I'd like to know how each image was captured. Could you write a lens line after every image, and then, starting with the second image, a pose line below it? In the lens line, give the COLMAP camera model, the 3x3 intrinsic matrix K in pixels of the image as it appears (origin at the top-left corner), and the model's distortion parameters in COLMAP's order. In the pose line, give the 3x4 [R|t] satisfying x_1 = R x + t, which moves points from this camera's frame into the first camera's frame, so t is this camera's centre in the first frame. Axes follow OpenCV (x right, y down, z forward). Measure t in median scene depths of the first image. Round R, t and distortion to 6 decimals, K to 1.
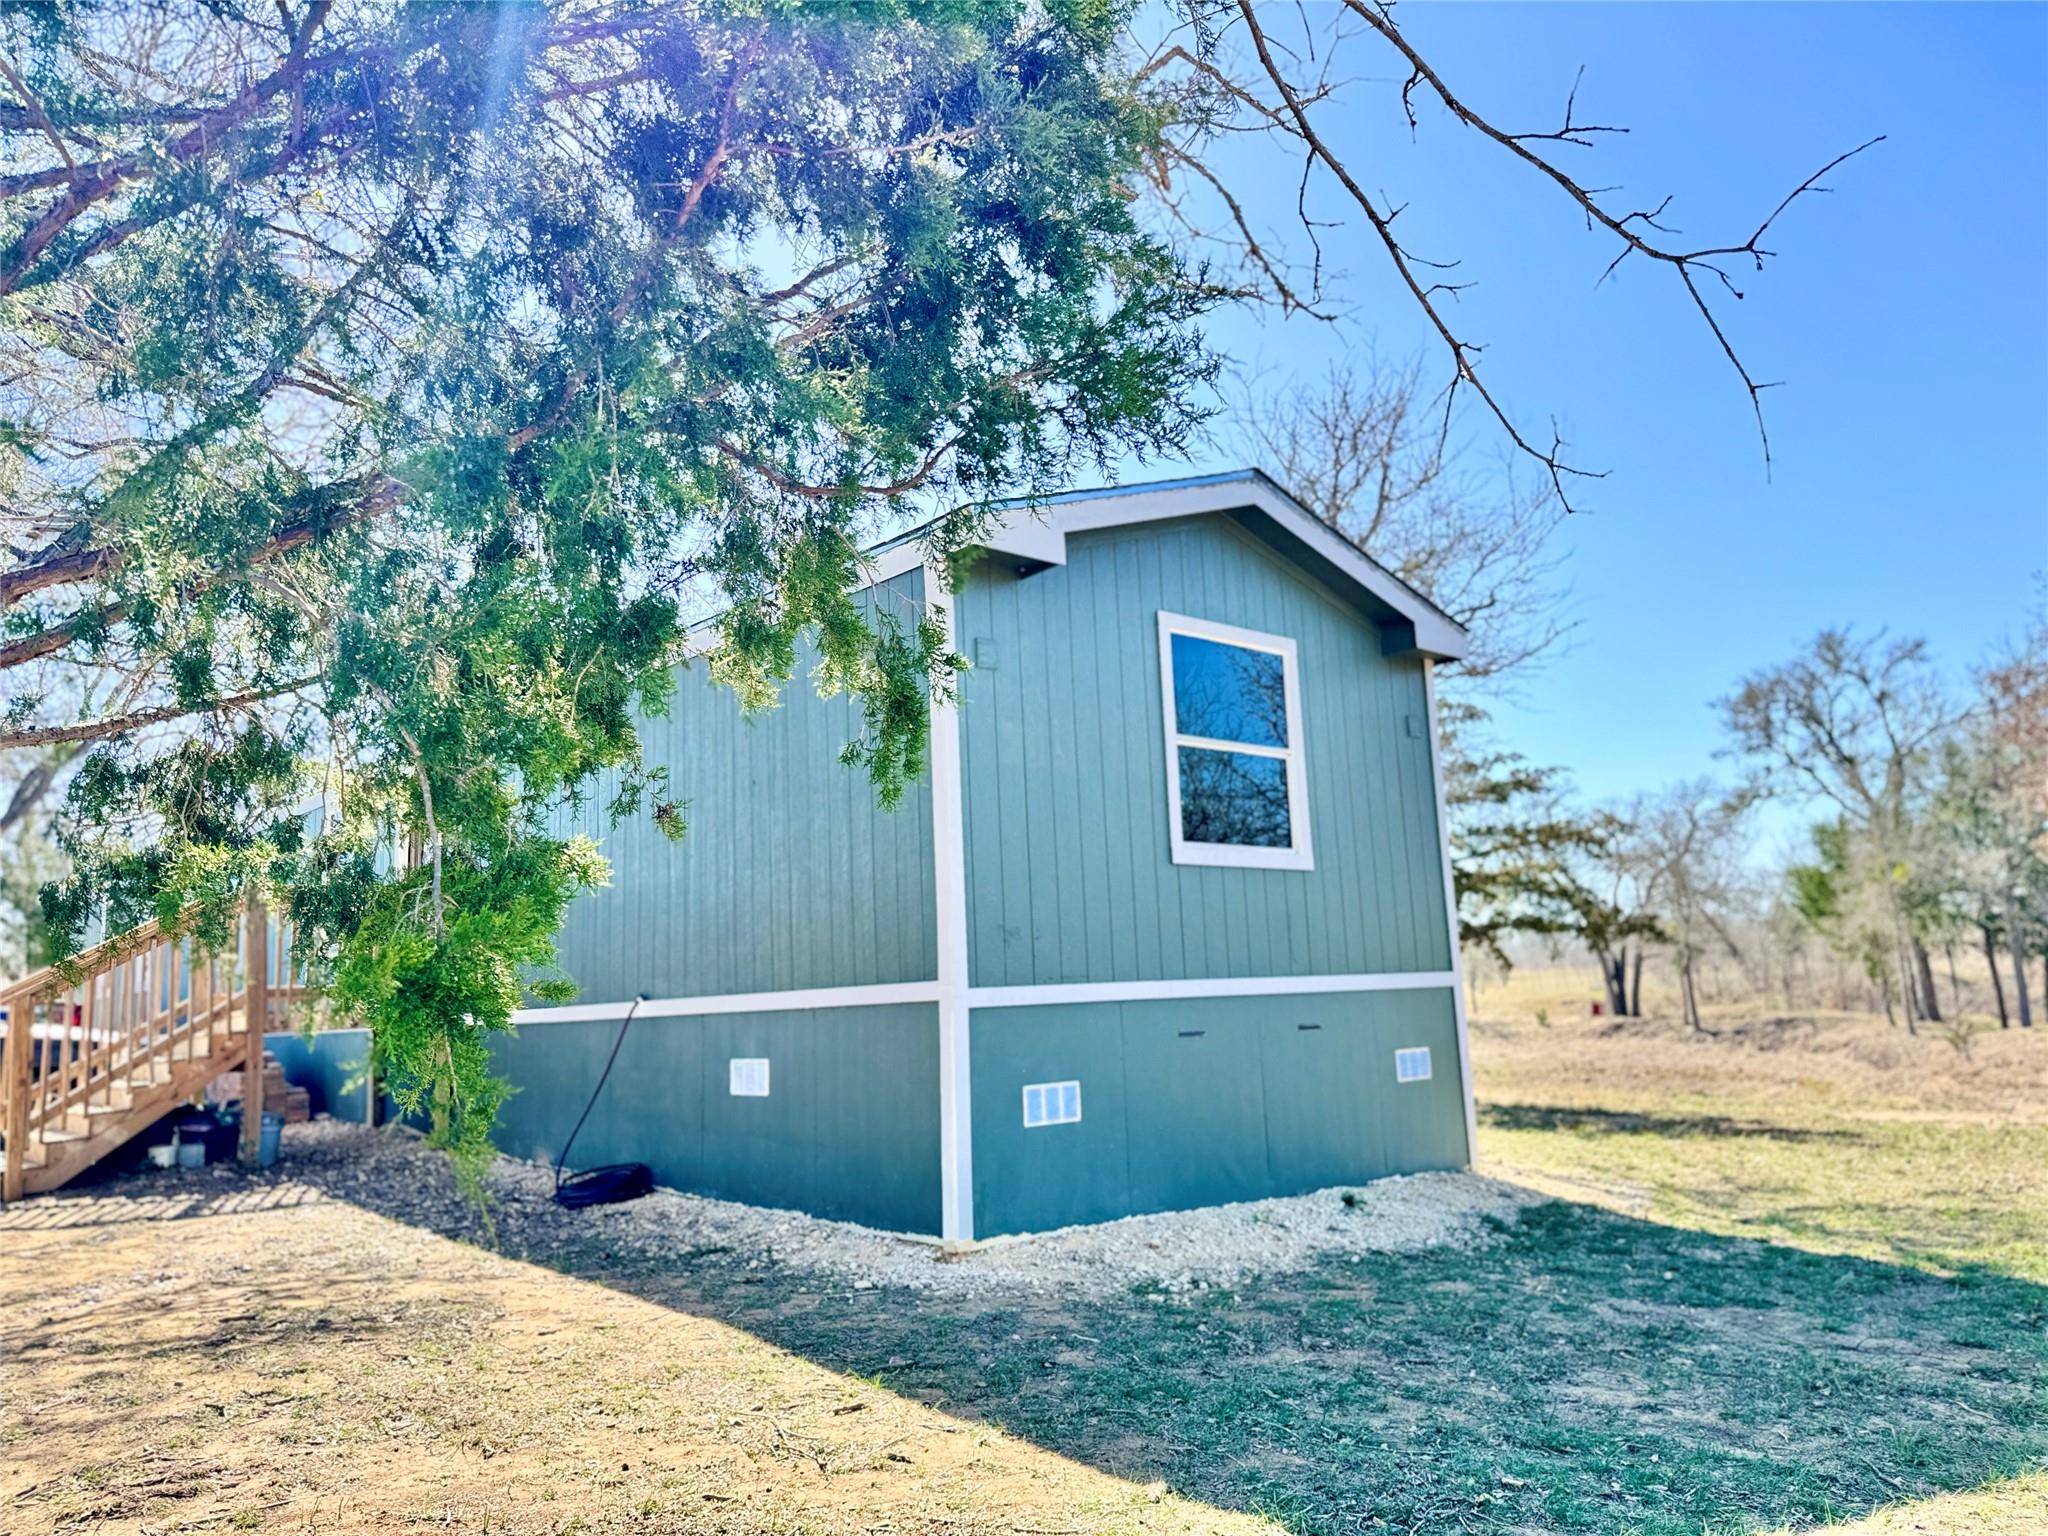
lens RADIAL K [[1441.0, 0, 1024.0], [0, 1441.0, 768.0], [0, 0, 1]] dist [0.069065, -0.002323]
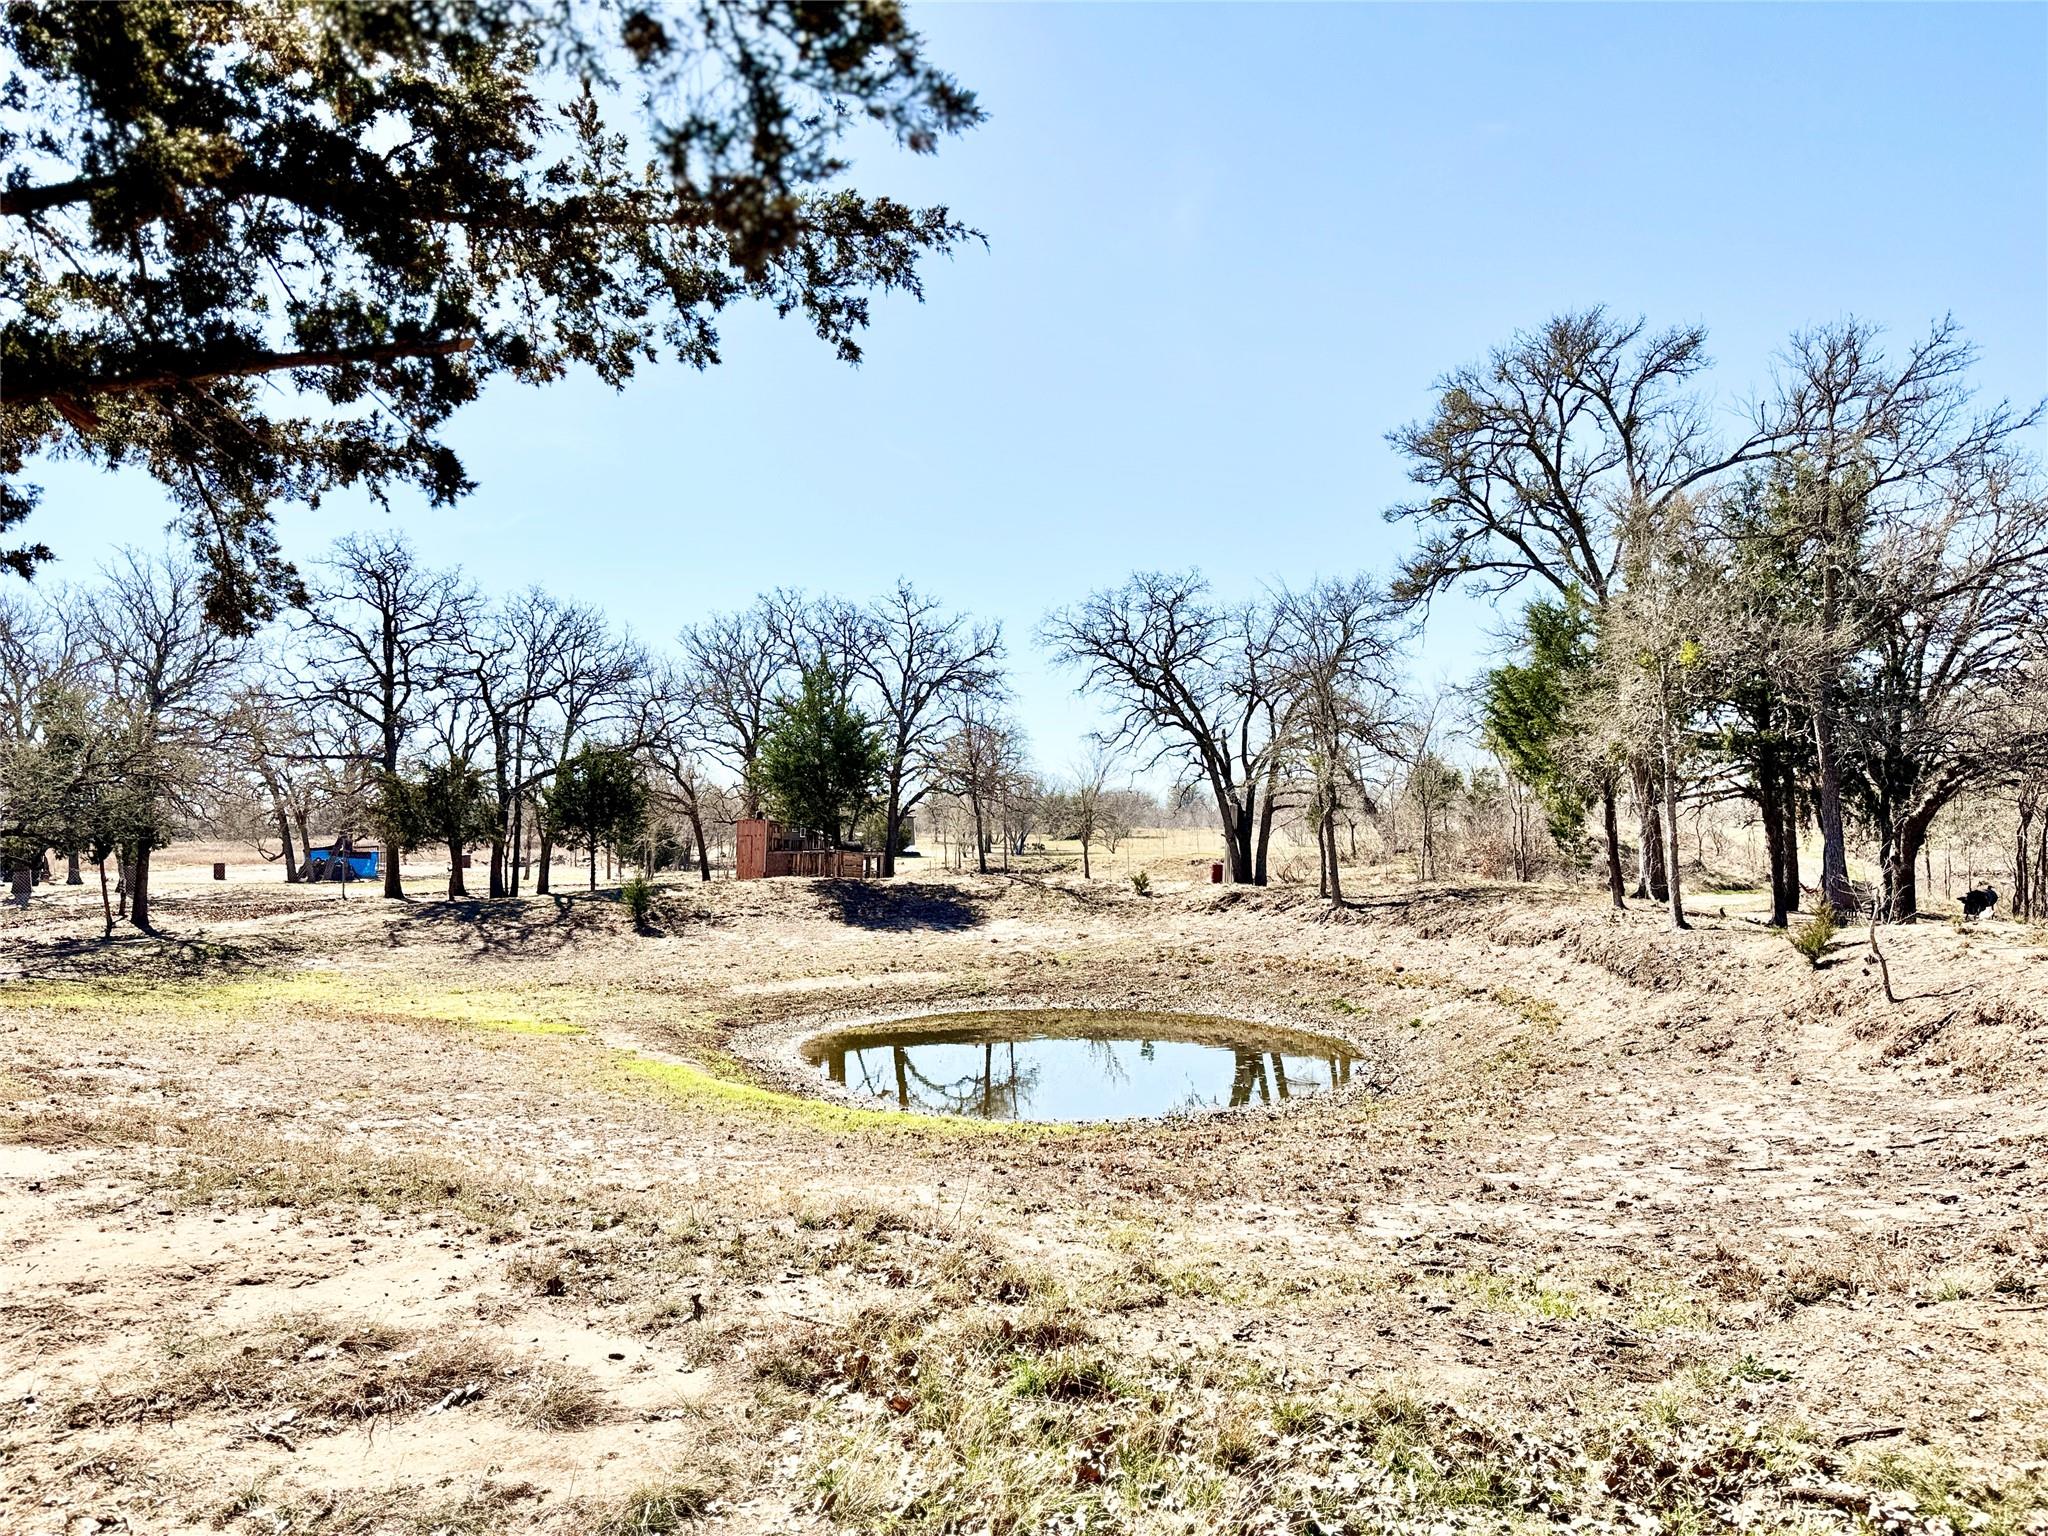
lens RADIAL K [[1441.0, 0, 1024.0], [0, 1441.0, 768.0], [0, 0, 1]] dist [0.069065, -0.002323]
pose [[0.974021, 0.037453, 0.223340, 0.146396], [-0.059012, 0.994133, 0.090650, 0.055965], [-0.218634, -0.101475, 0.970516, 0.343488]]
